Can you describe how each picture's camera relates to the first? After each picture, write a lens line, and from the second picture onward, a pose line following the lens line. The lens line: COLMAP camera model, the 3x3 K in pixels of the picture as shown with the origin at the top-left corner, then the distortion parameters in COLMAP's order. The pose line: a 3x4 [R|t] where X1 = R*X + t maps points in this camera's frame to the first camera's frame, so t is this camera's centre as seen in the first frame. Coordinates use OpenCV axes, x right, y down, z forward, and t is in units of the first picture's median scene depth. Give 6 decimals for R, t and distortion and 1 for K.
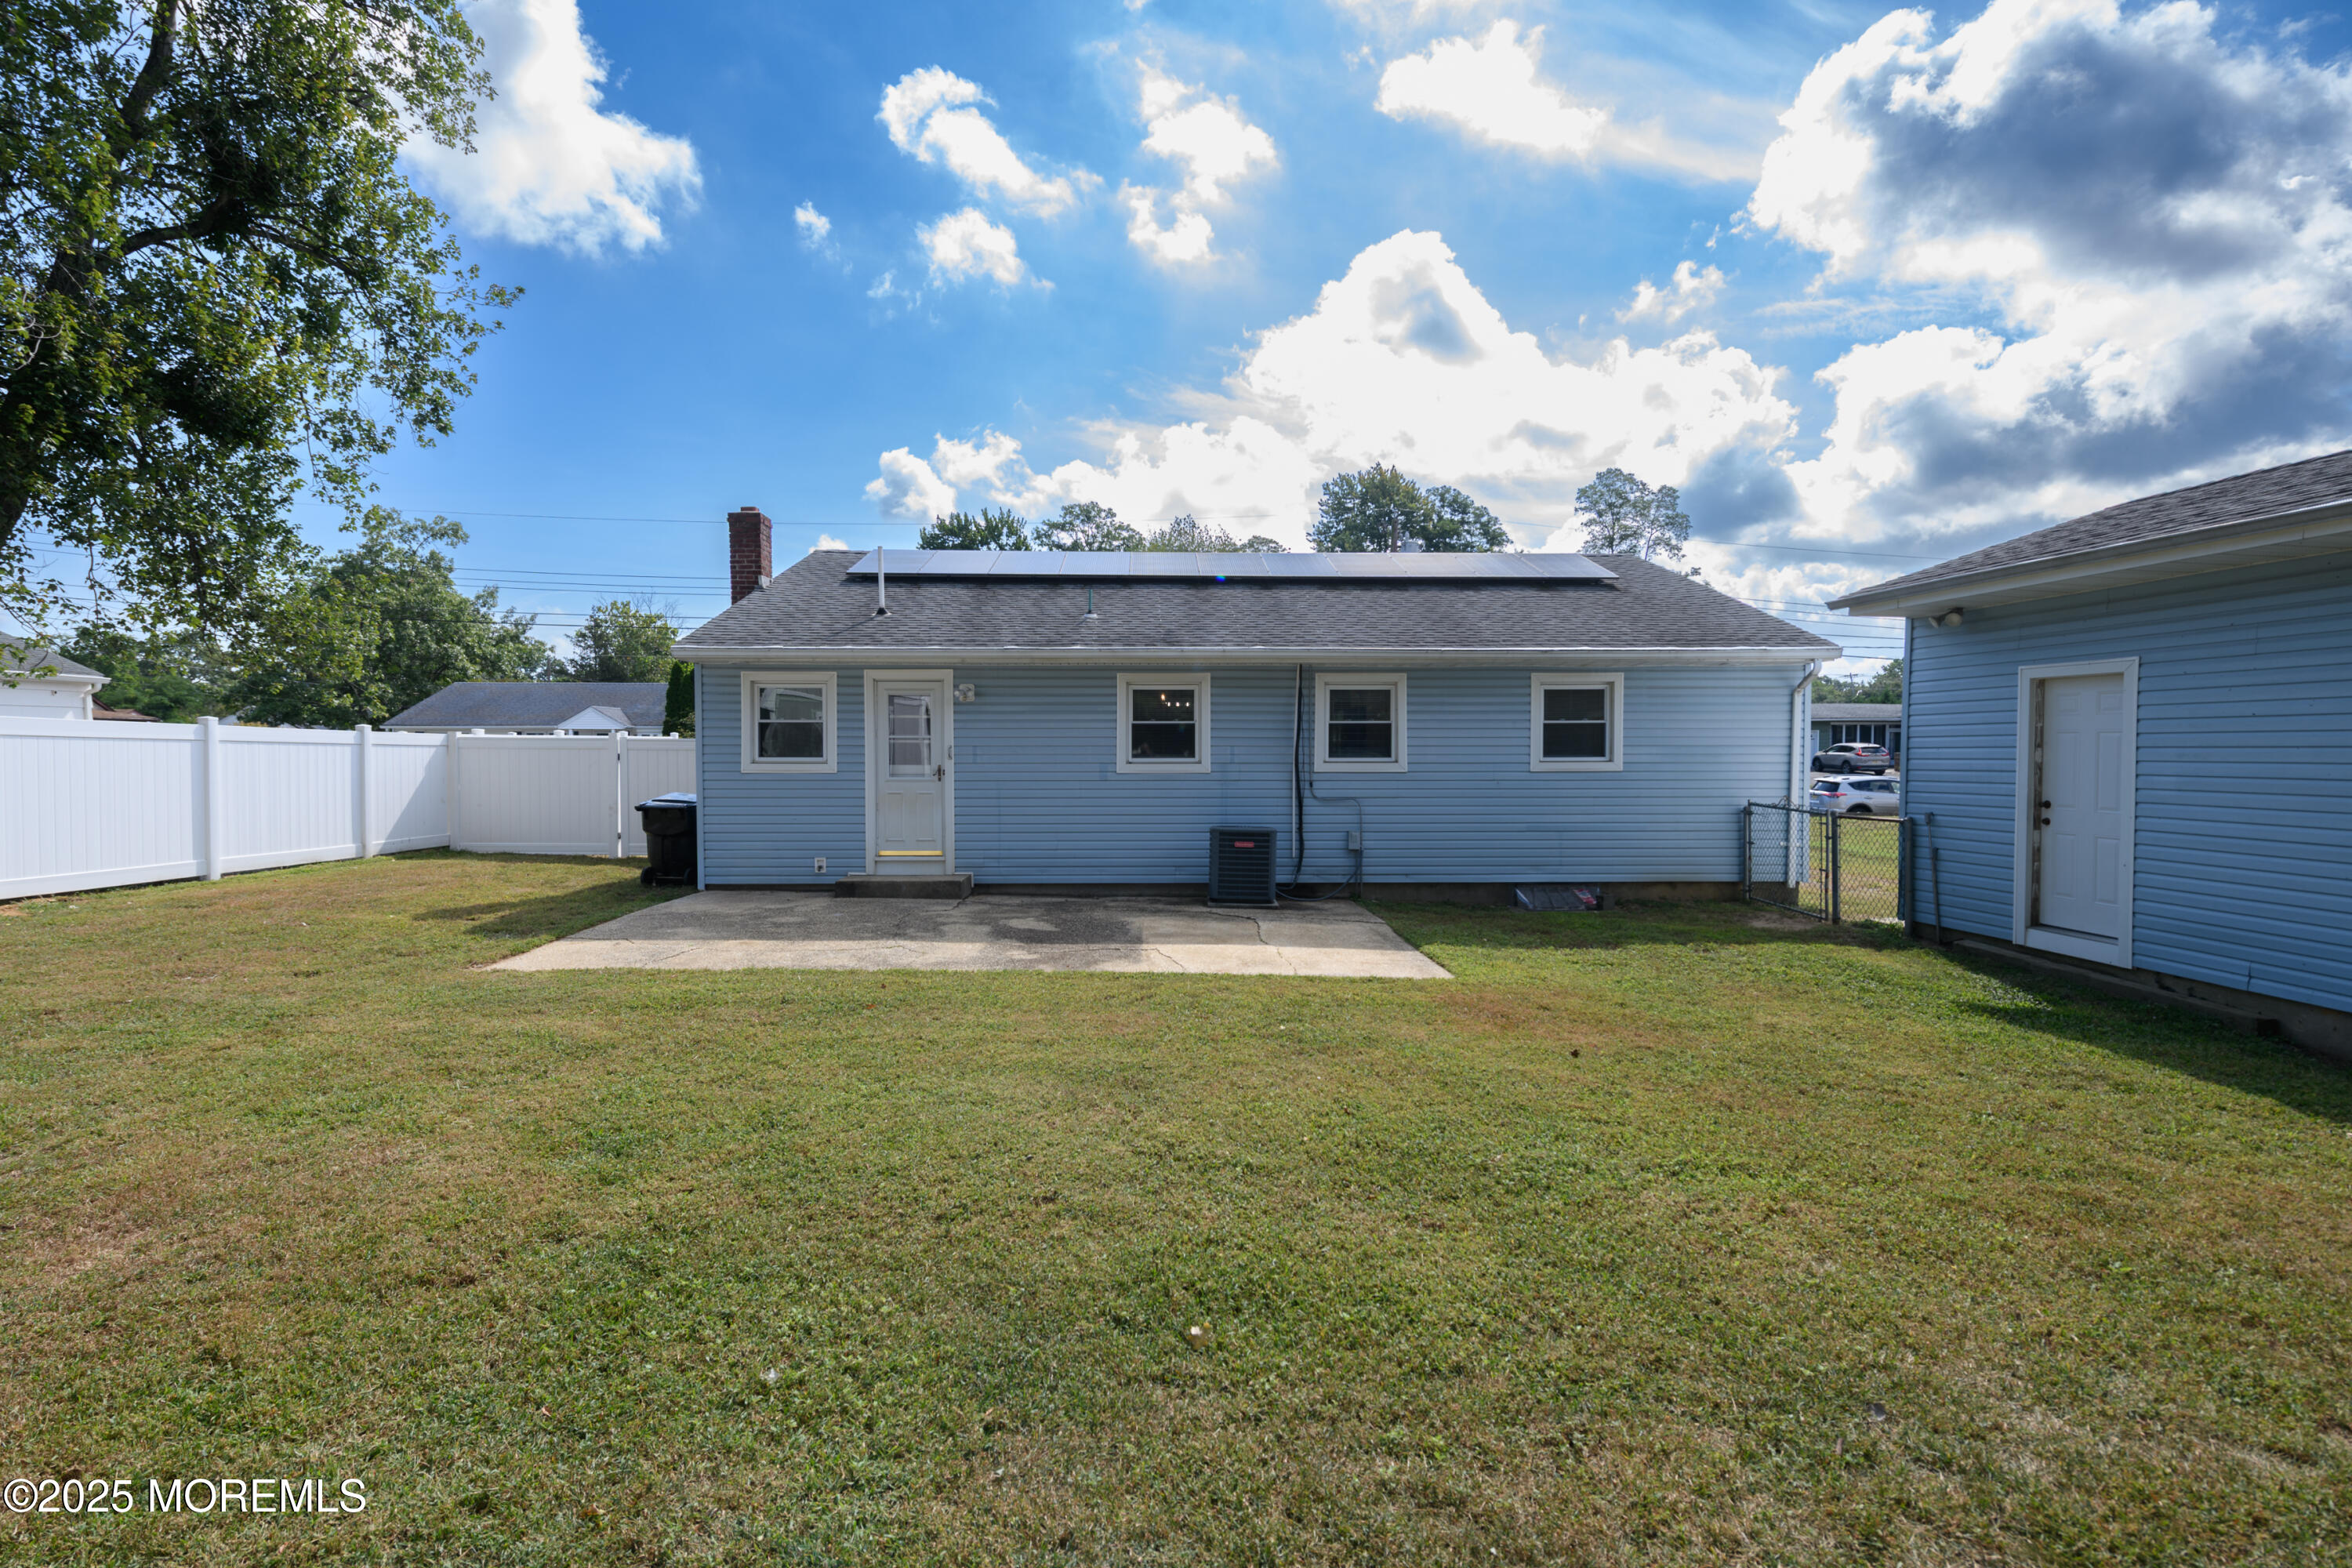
lens RADIAL K [[1057.5, 0, 1176.4], [0, 1057.5, 697.7], [0, 0, 1]] dist [-0.000423, 0.015404]
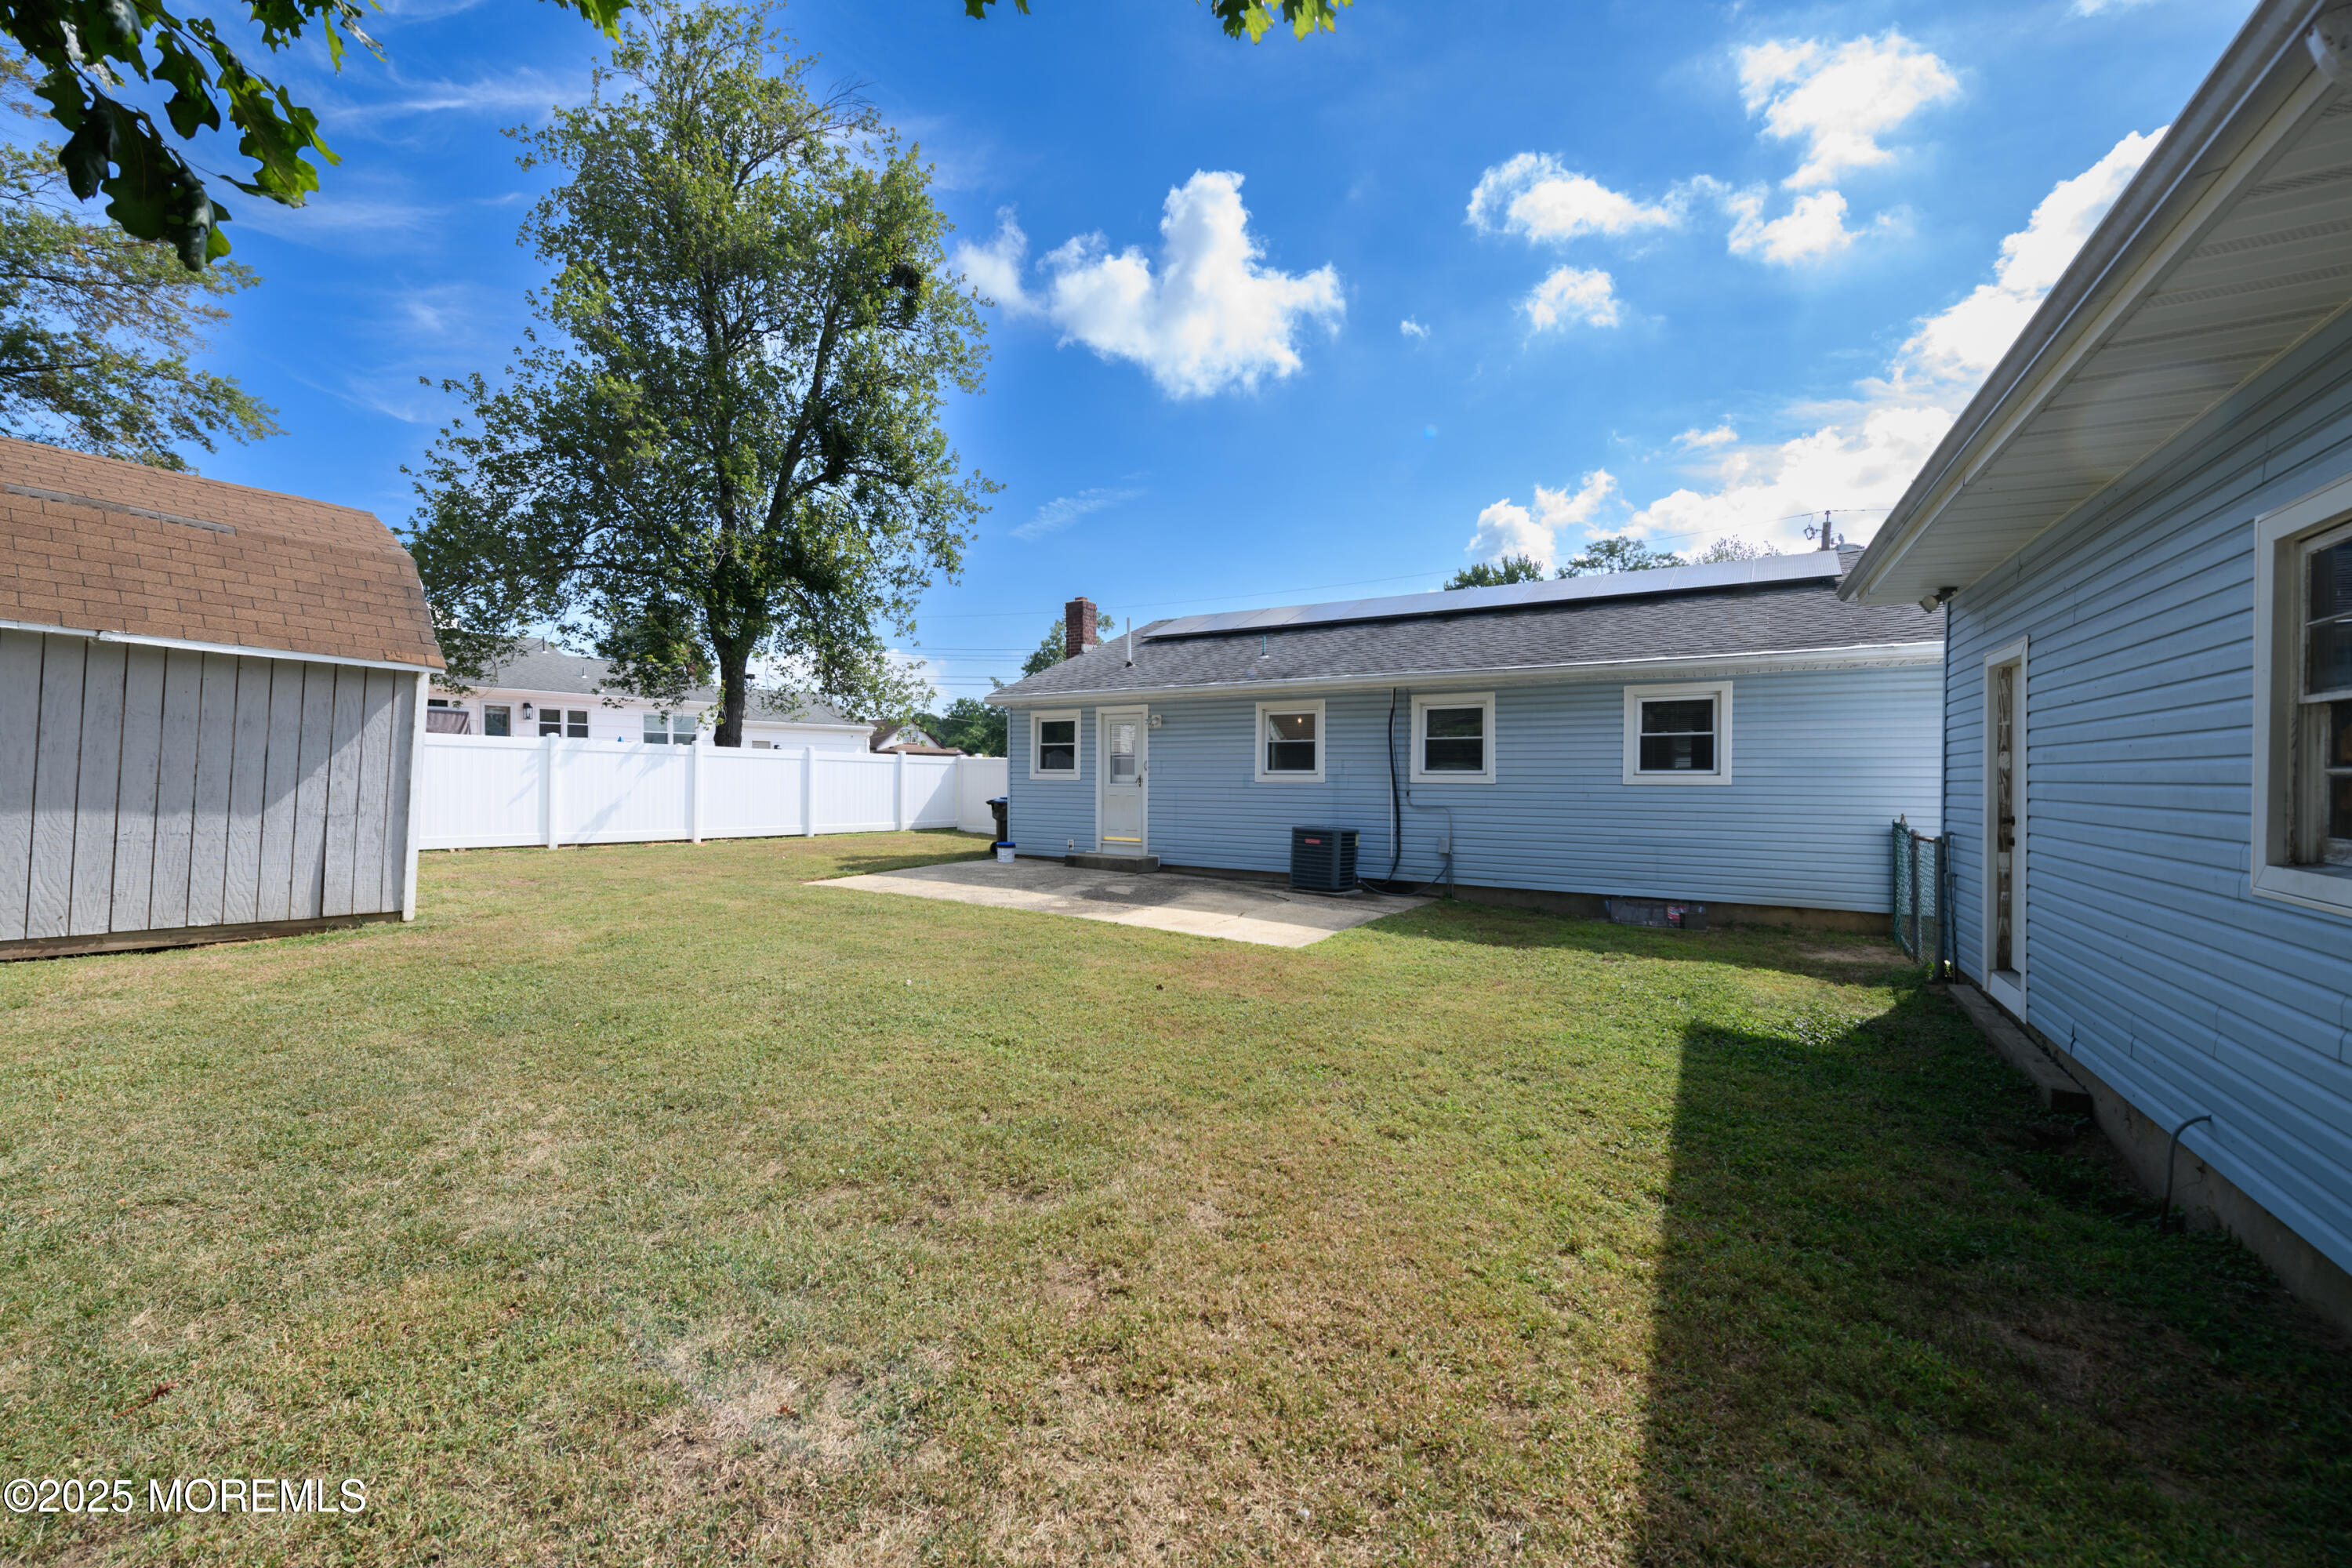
lens RADIAL K [[945.7, 0, 1176.8], [0, 945.7, 724.9], [0, 0, 1]] dist [0.016262, -0.000217]
pose [[0.822476, -0.026628, -0.568175, 0.500083], [0.023790, 0.999640, -0.012411, 0.014895], [0.568301, -0.003309, 0.822814, 0.024300]]
